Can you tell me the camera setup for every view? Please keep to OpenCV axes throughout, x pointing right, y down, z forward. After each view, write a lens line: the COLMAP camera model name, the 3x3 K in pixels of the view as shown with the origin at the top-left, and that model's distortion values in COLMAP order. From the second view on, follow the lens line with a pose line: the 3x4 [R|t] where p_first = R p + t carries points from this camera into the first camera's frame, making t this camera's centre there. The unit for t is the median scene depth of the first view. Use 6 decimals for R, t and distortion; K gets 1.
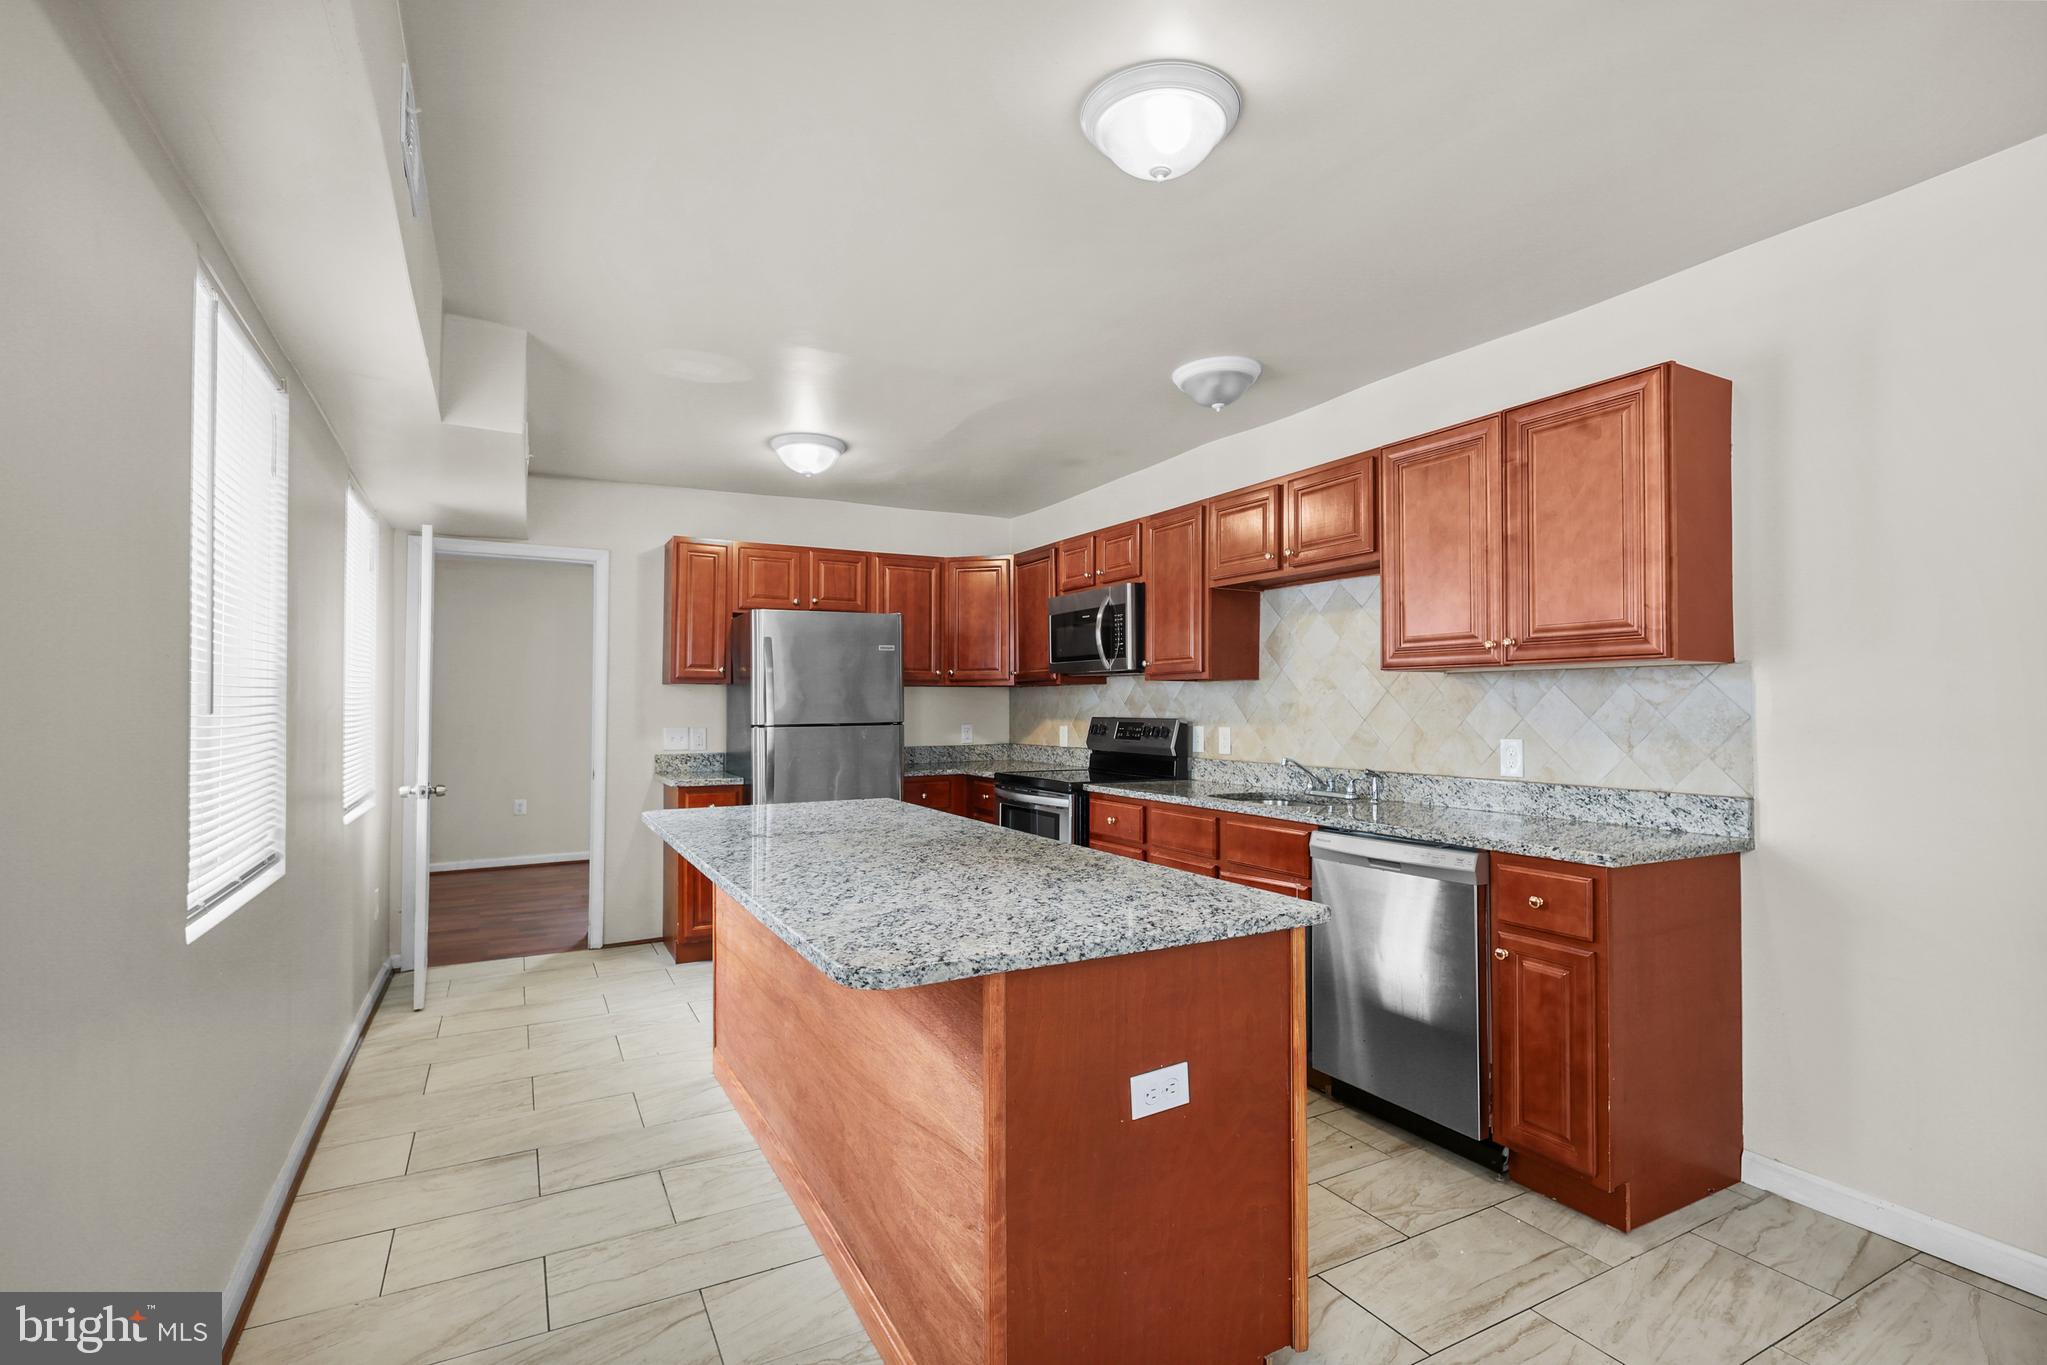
lens RADIAL K [[958.2, 0, 1029.3], [0, 958.2, 694.5], [0, 0, 1]] dist [0.001930, 0.000602]
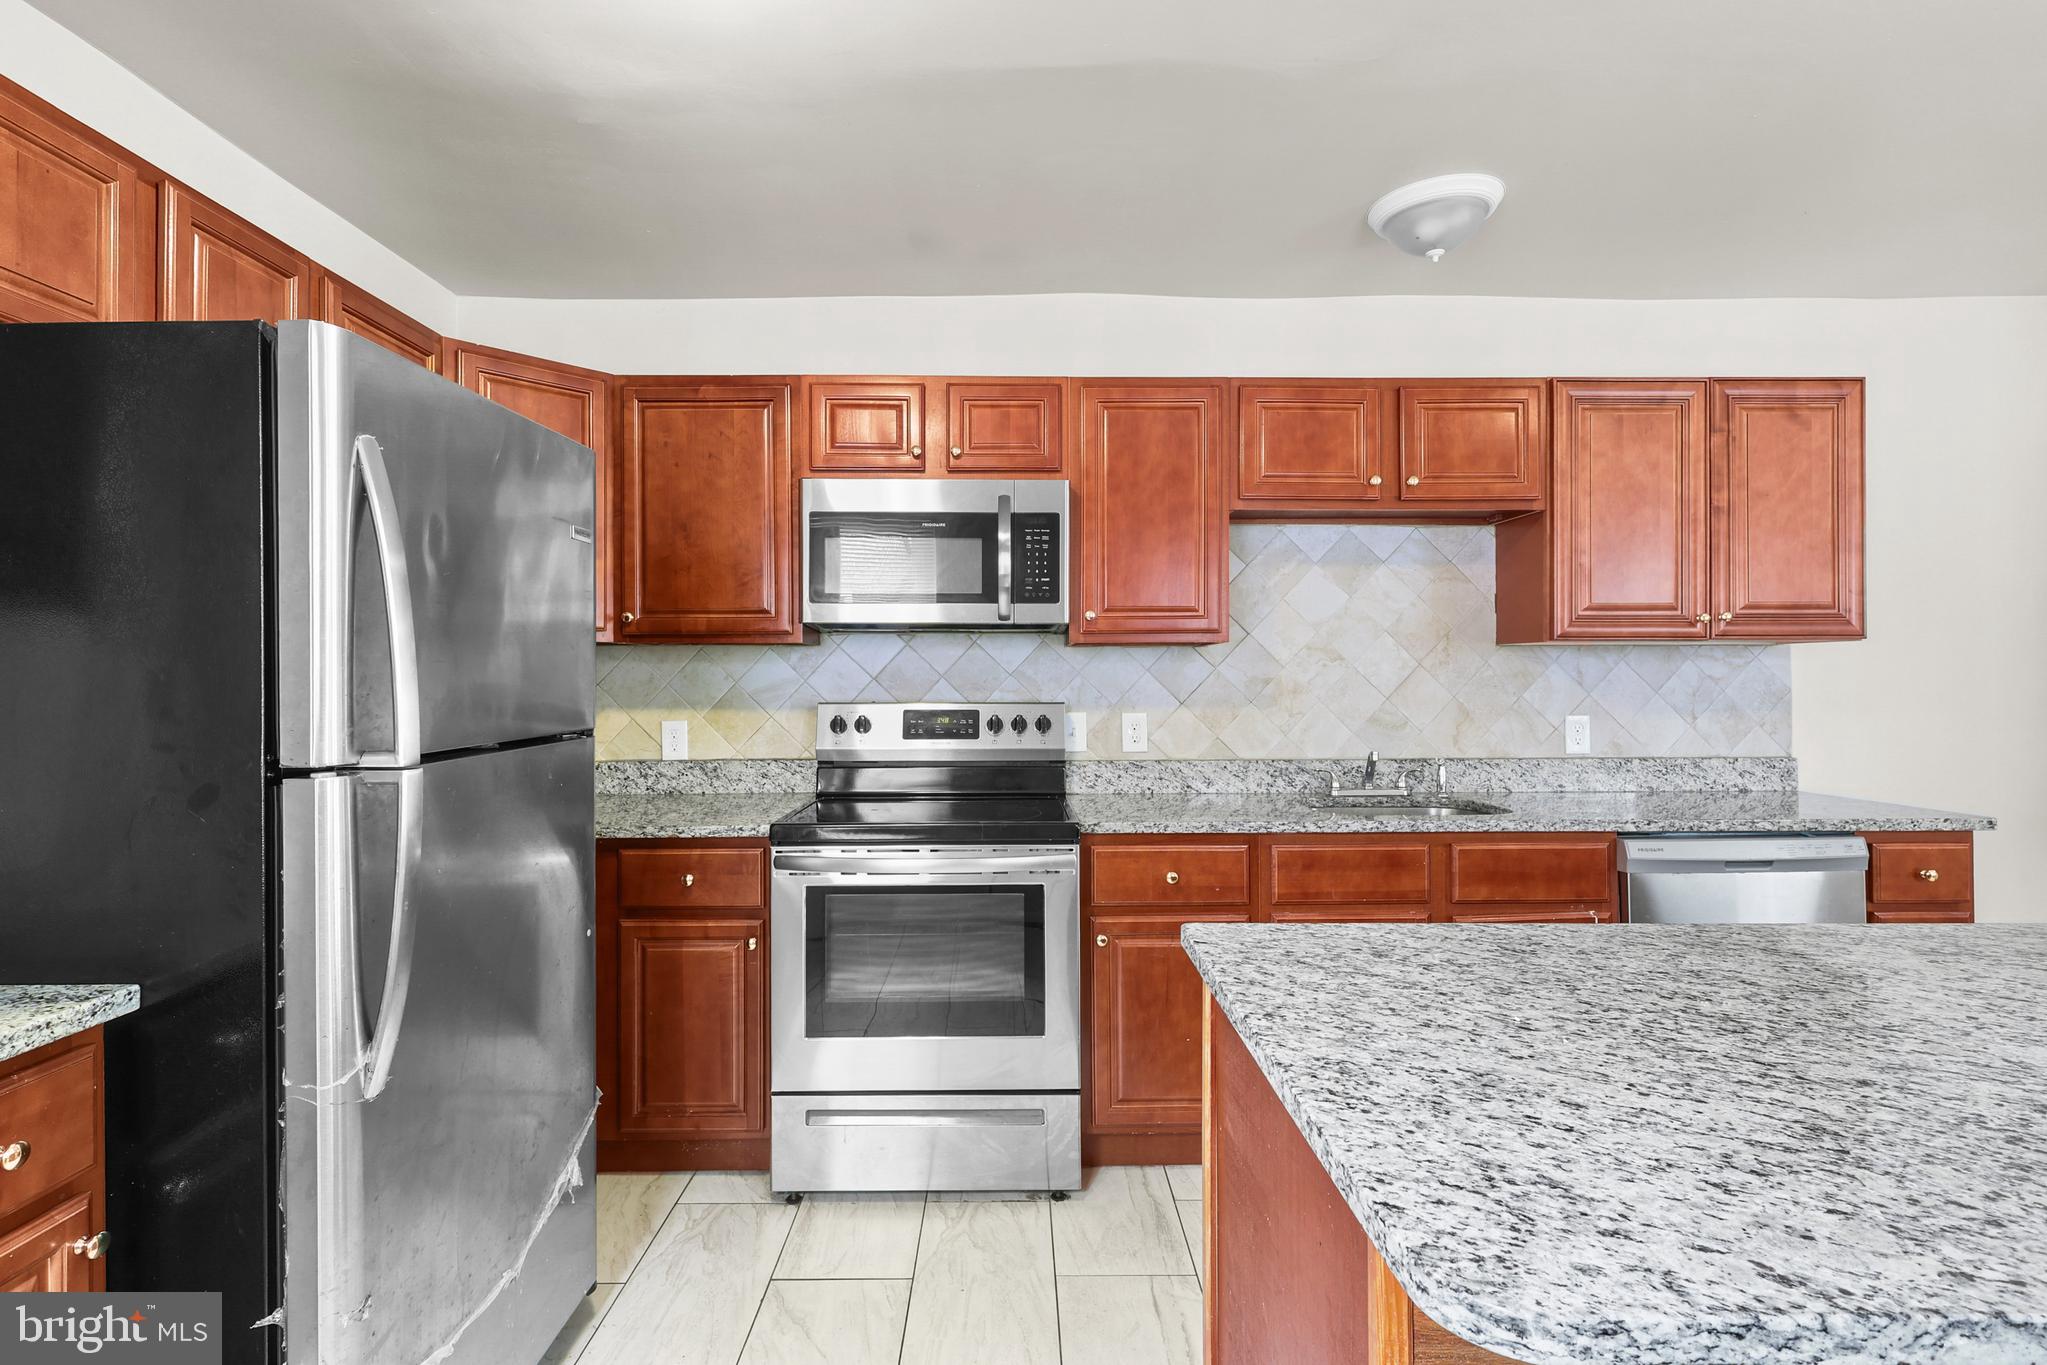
lens RADIAL K [[963.2, 0, 1013.3], [0, 963.2, 673.0], [0, 0, 1]] dist [0.002211, 0.000273]
pose [[0.472747, 0.000965, 0.881197, -0.571206], [-0.008176, 0.999961, 0.003291, 0.004631], [-0.881160, -0.008760, 0.472737, 0.942629]]
